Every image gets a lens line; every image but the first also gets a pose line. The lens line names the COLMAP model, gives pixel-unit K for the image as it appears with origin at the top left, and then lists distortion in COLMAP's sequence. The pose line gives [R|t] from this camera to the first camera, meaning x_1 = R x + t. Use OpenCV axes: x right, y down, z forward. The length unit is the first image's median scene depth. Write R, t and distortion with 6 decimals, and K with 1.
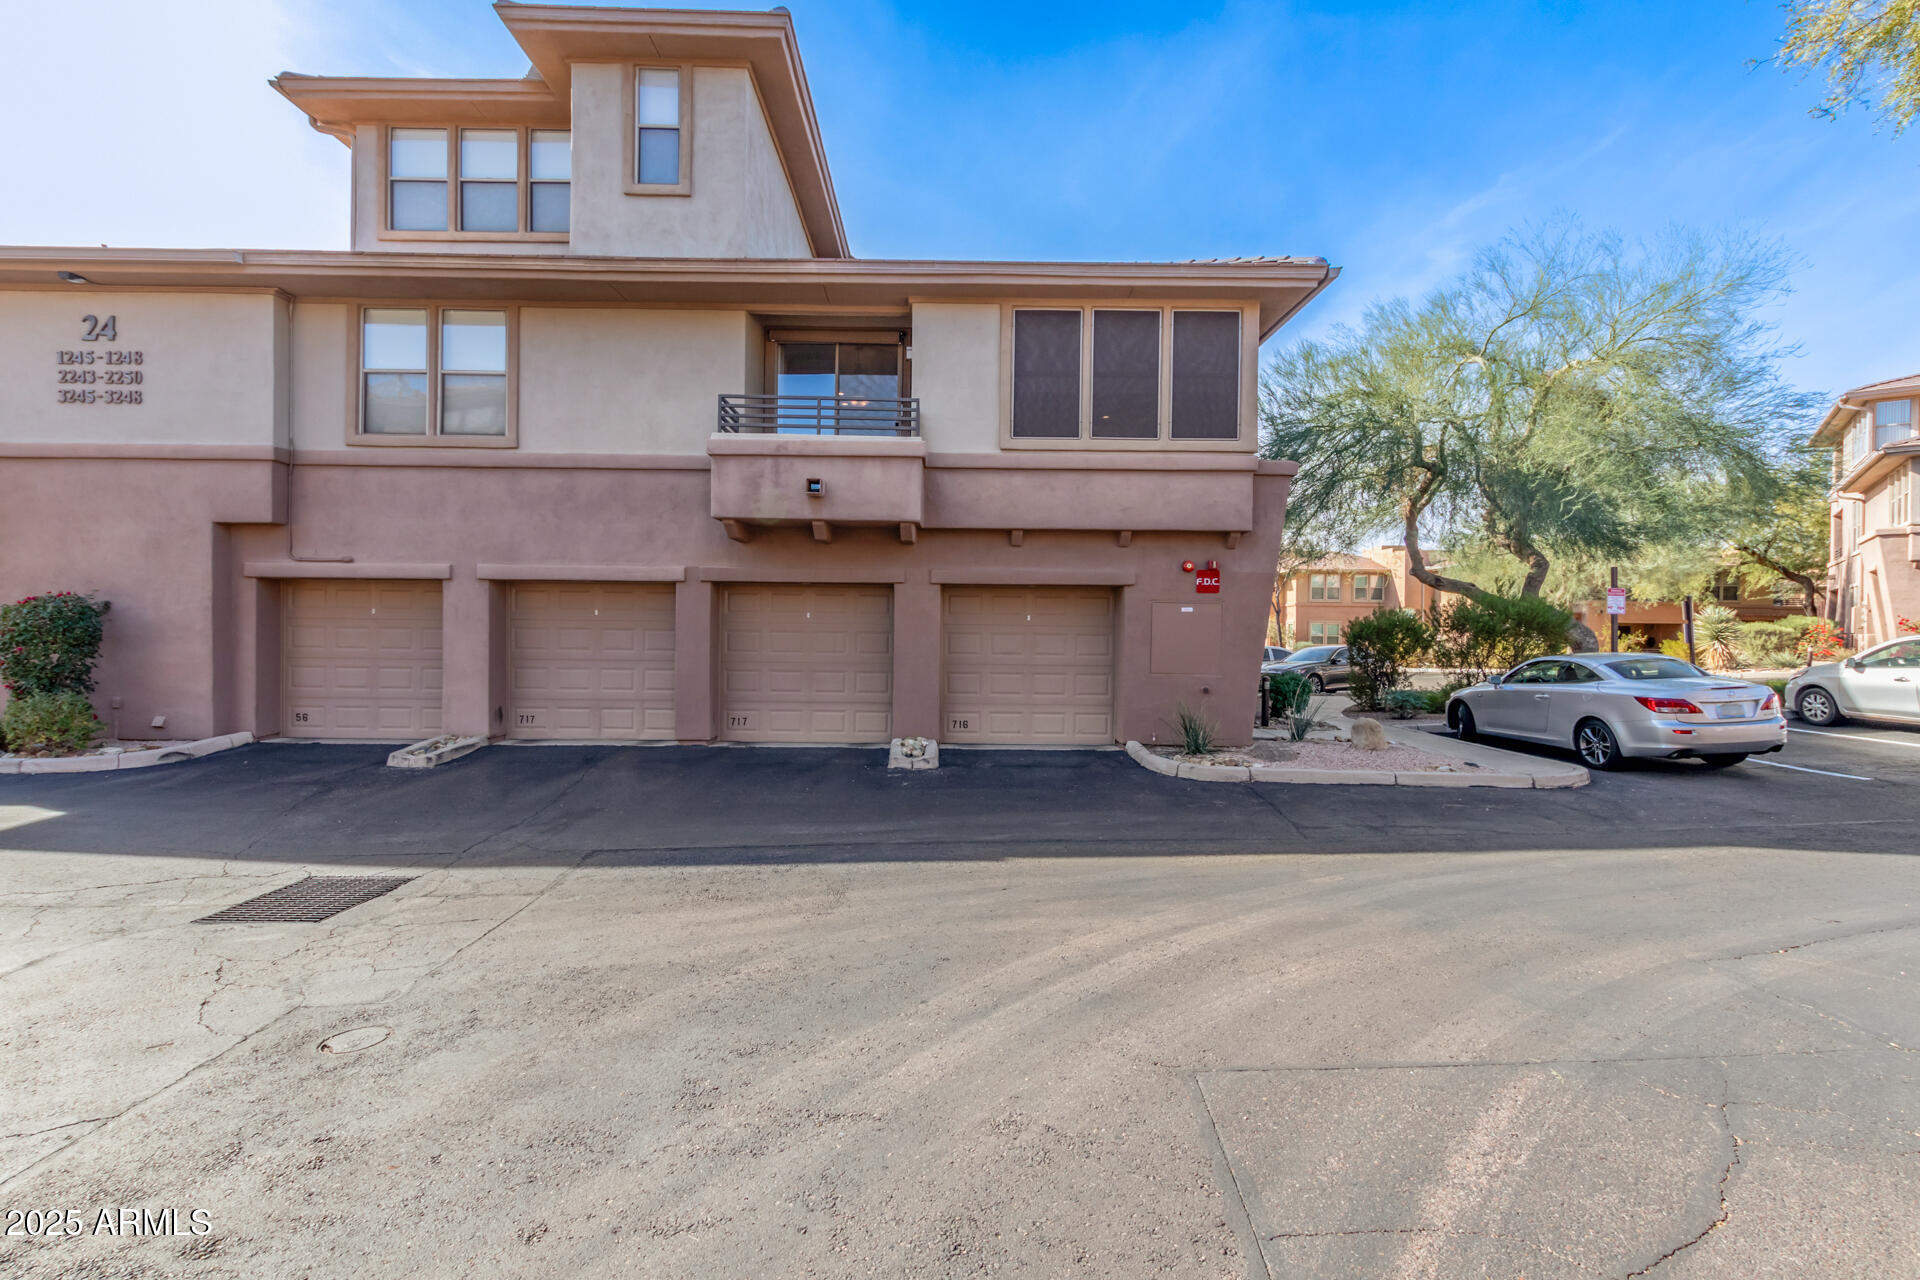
lens RADIAL K [[857.0, 0, 960.0], [0, 857.0, 640.0], [0, 0, 1]] dist [0.002553, 0.000092]
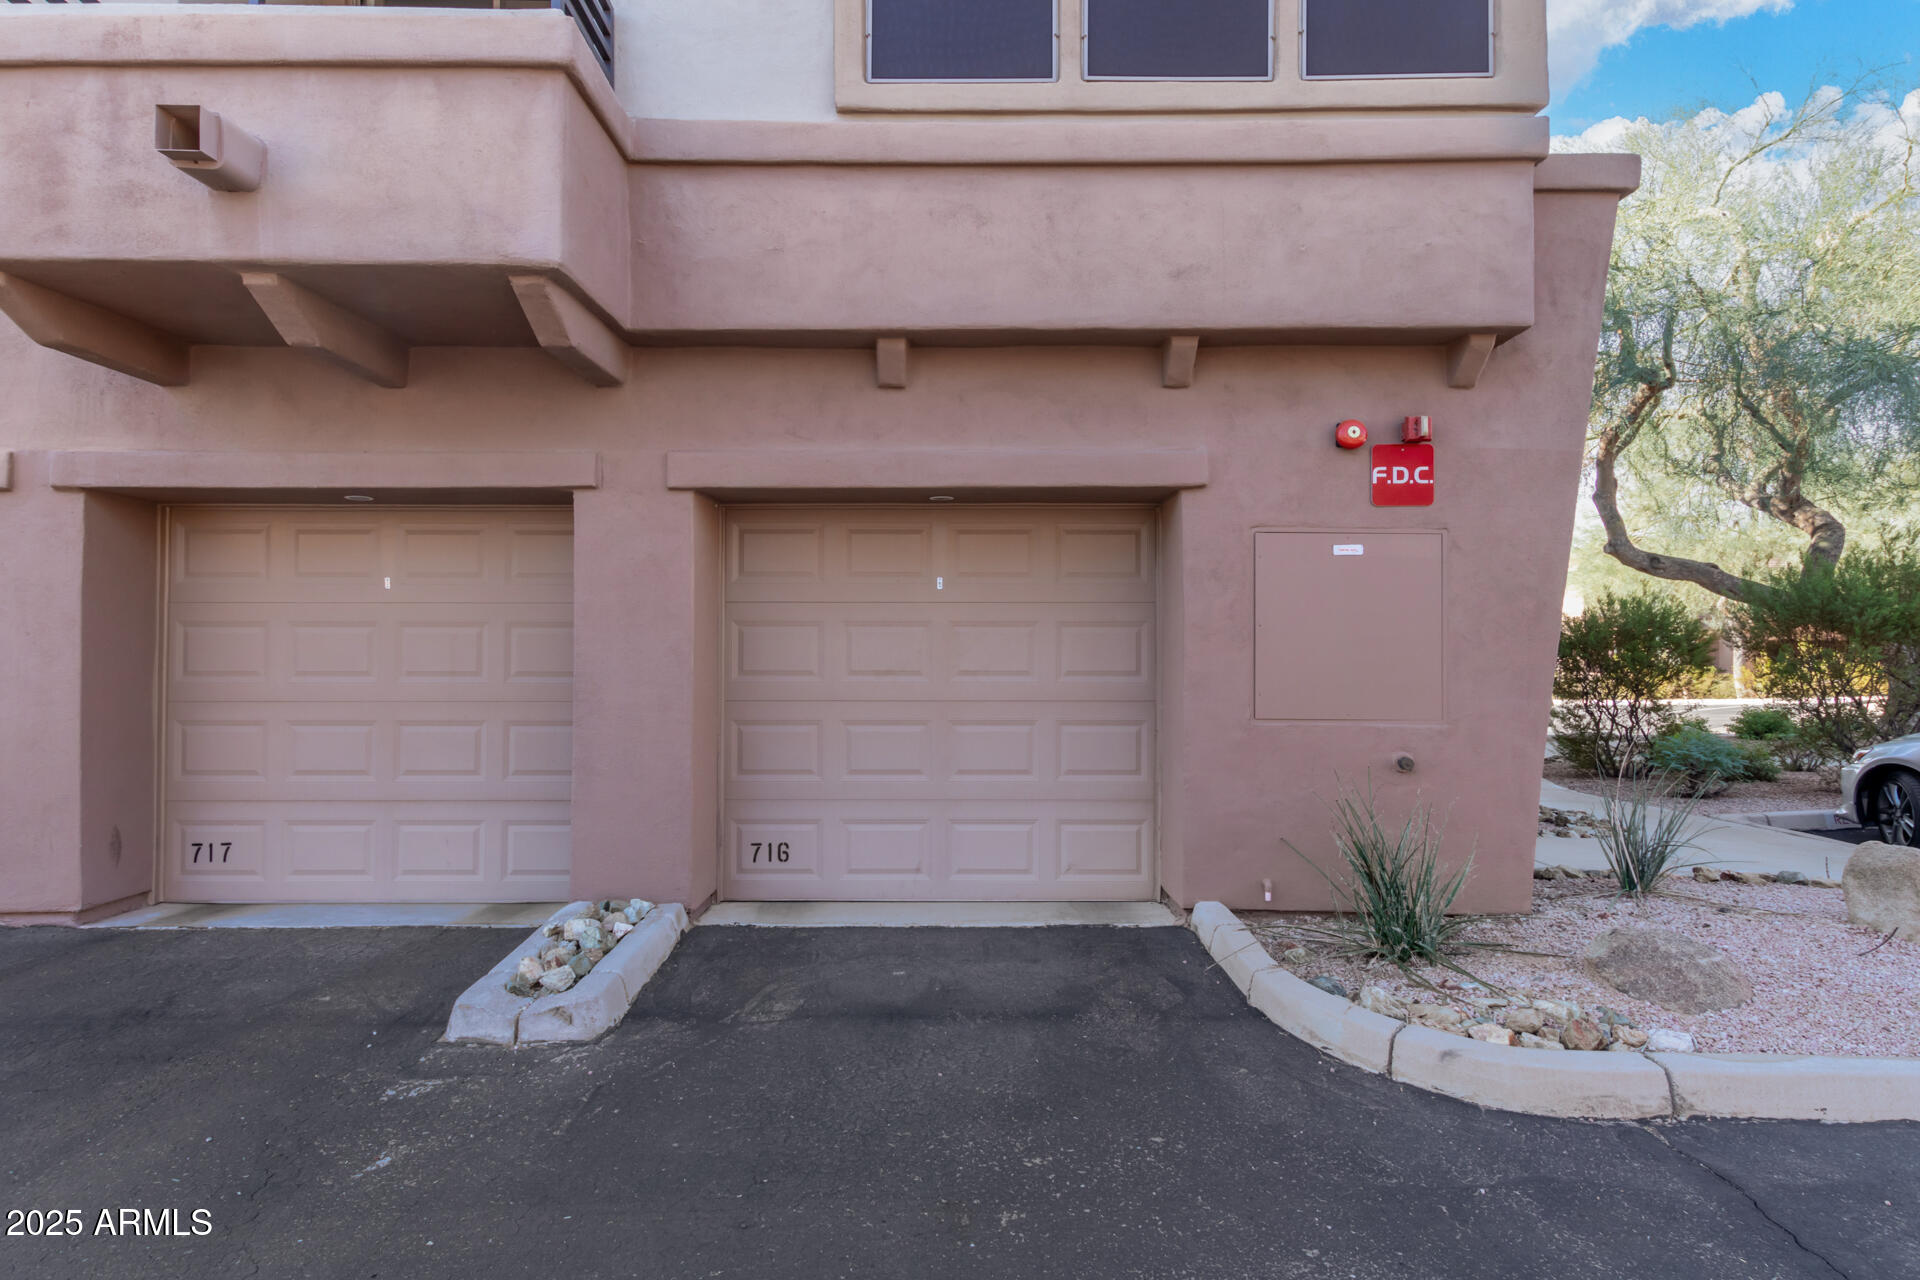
lens RADIAL K [[890.0, 0, 960.0], [0, 890.0, 640.0], [0, 0, 1]] dist [0.011034, -0.000203]
pose [[0.999834, -0.010996, -0.014536, 0.101821], [0.010428, 0.999202, -0.038563, 0.017999], [0.014949, 0.038405, 0.999150, 0.623301]]
